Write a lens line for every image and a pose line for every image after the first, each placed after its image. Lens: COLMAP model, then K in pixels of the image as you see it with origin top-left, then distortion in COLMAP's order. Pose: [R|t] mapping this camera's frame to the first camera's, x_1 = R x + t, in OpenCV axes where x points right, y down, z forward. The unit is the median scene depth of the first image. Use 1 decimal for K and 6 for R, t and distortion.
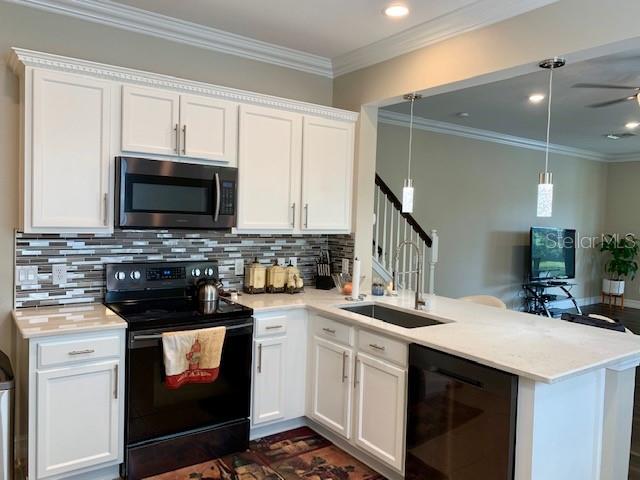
lens RADIAL K [[482.3, 0, 320.9], [0, 482.3, 240.0], [0, 0, 1]] dist [0.006809, -0.004996]
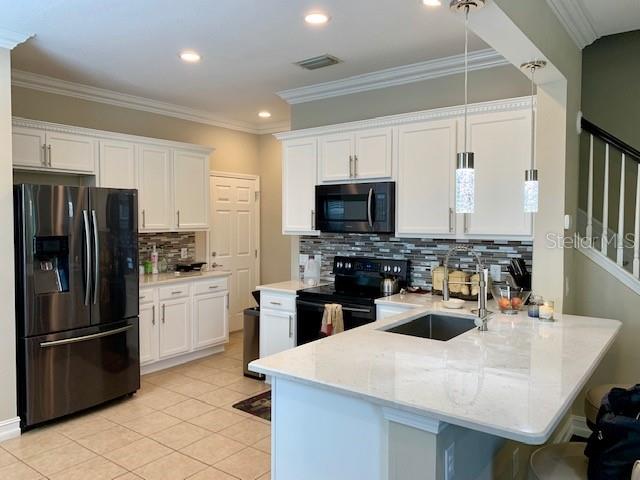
lens RADIAL K [[482.3, 0, 319.7], [0, 482.3, 238.9], [0, 0, 1]] dist [0.006809, -0.004996]
pose [[0.273871, 0.010912, -0.961704, 0.888497], [-0.036244, 0.999342, 0.001017, -0.003907], [0.961083, 0.034578, 0.274087, 0.489083]]
